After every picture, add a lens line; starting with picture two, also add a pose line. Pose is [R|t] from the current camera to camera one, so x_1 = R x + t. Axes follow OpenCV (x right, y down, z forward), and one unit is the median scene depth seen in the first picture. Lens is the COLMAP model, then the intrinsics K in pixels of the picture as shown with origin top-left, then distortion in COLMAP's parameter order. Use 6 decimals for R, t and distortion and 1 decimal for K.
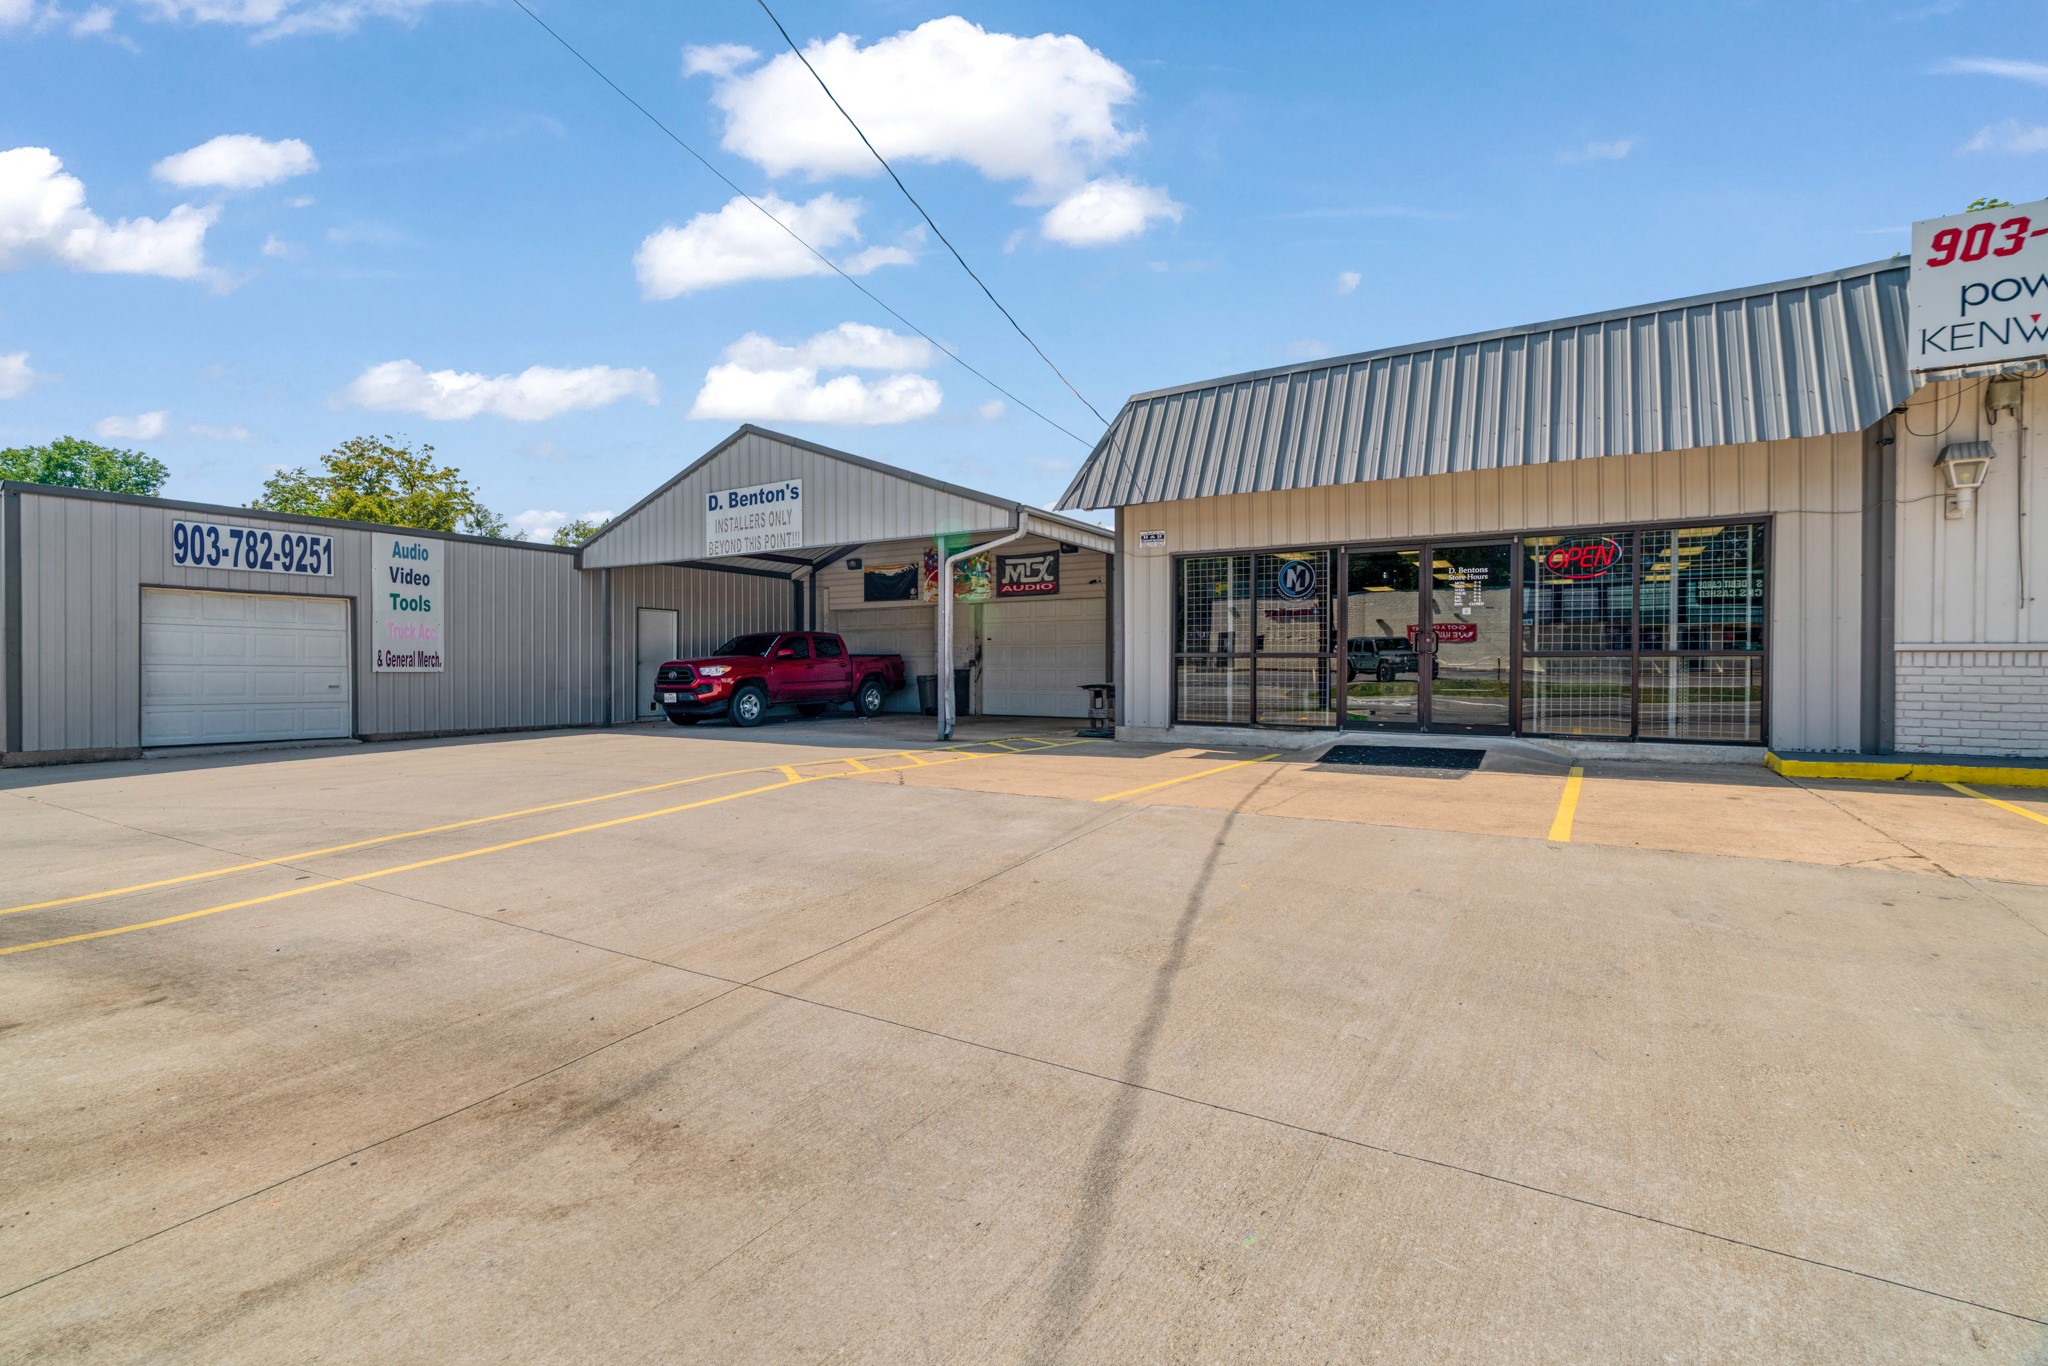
lens RADIAL K [[929.6, 0, 1024.0], [0, 929.6, 683.0], [0, 0, 1]] dist [-0.009228, 0.000041]
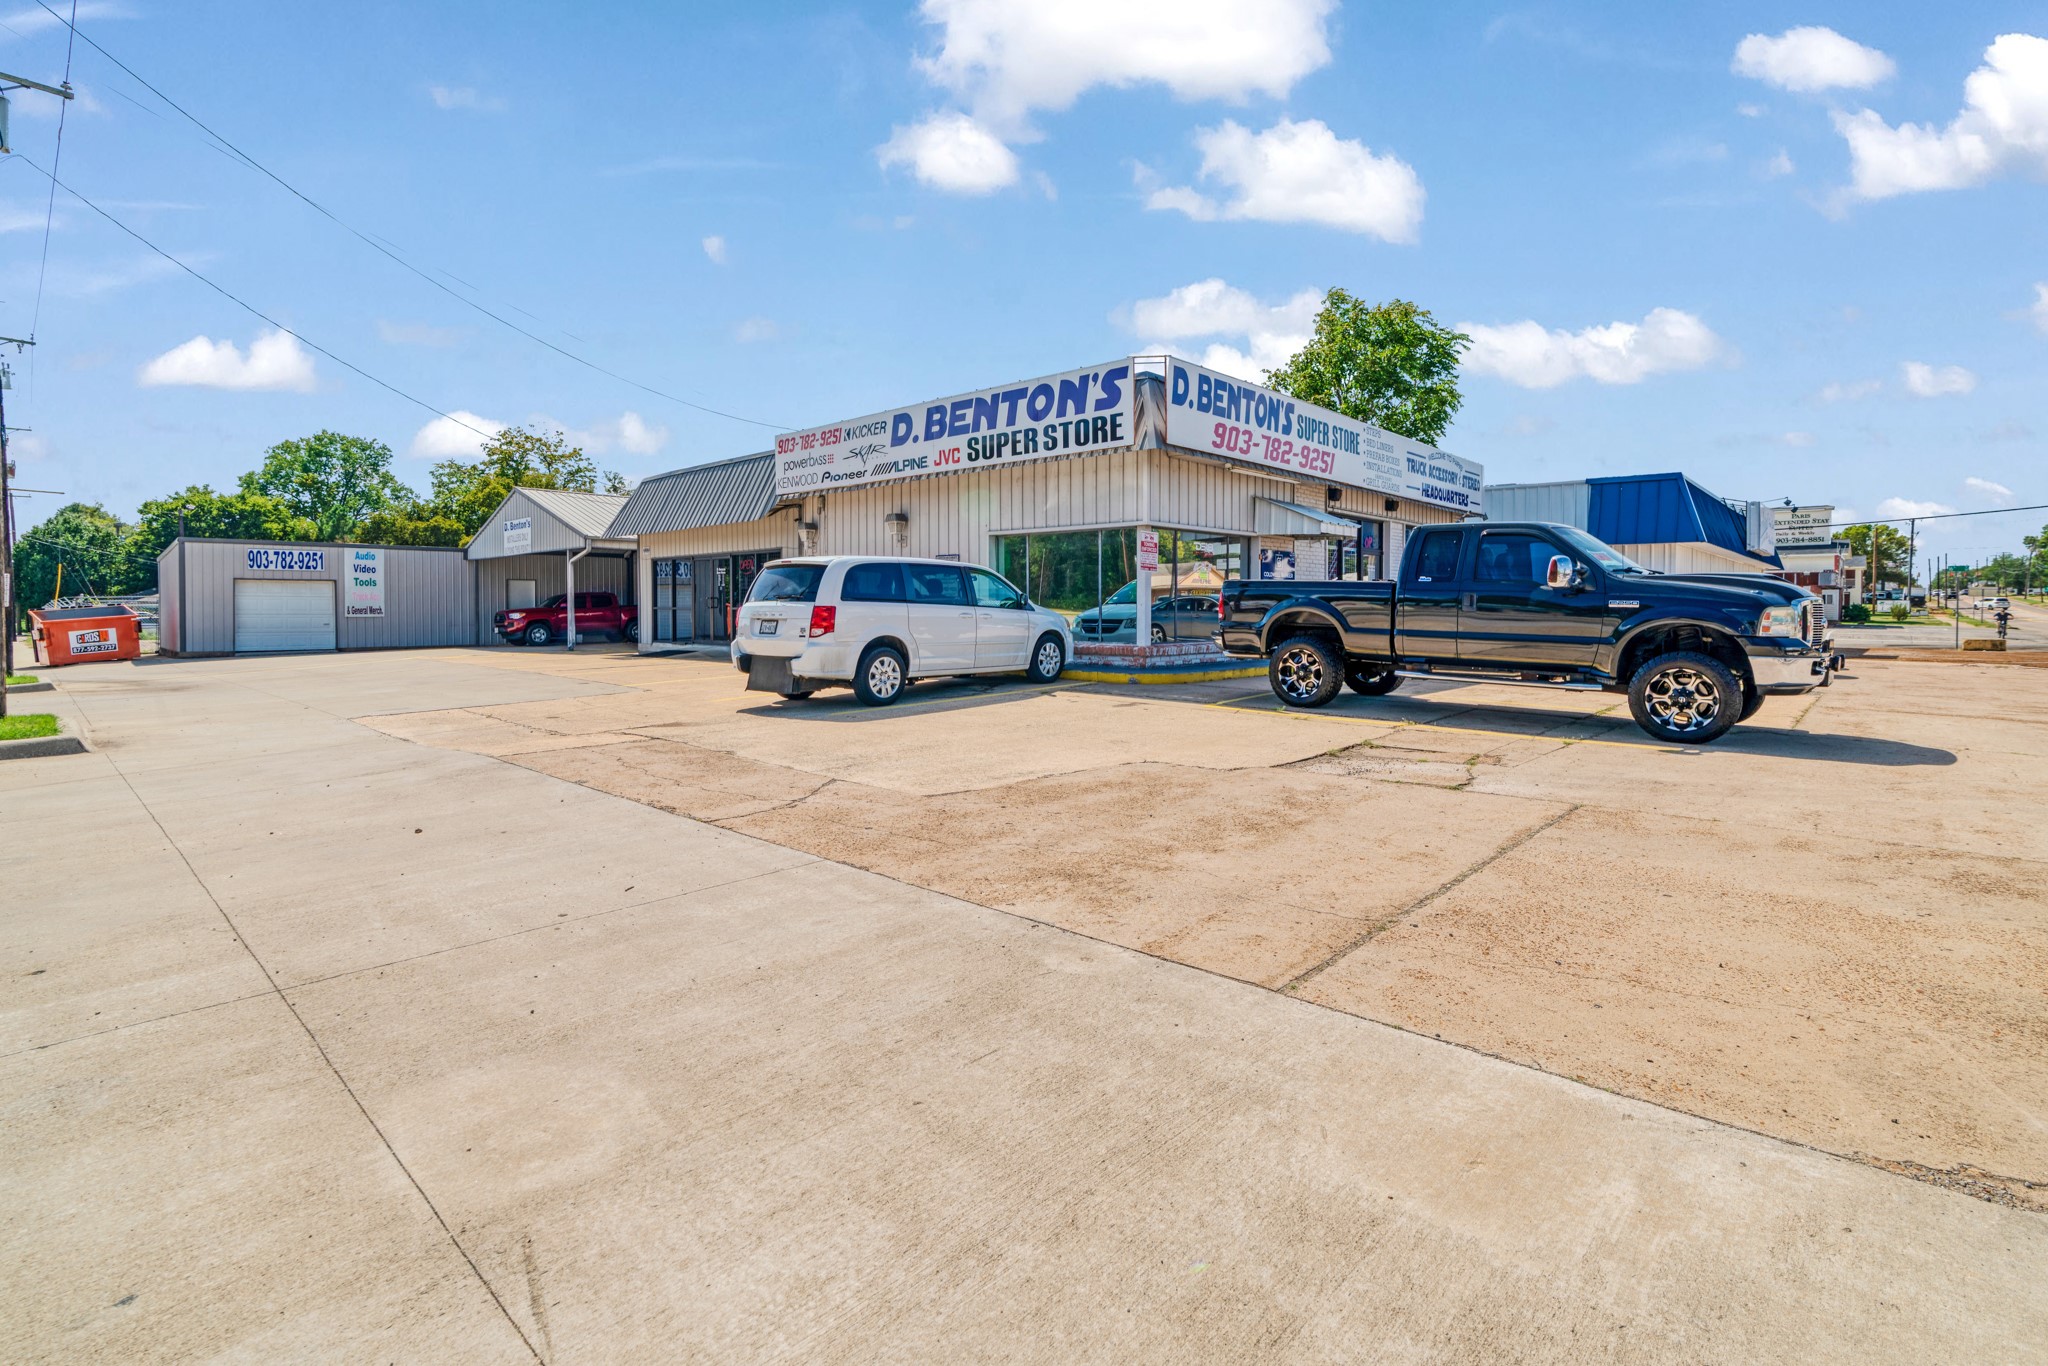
lens RADIAL K [[941.4, 0, 1031.6], [0, 941.4, 636.4], [0, 0, 1]] dist [-0.013229, 0.000008]
pose [[0.983291, 0.002680, -0.182022, 1.128839], [0.000666, 0.999832, 0.018318, -0.005650], [0.182041, -0.018134, 0.983124, -0.727108]]
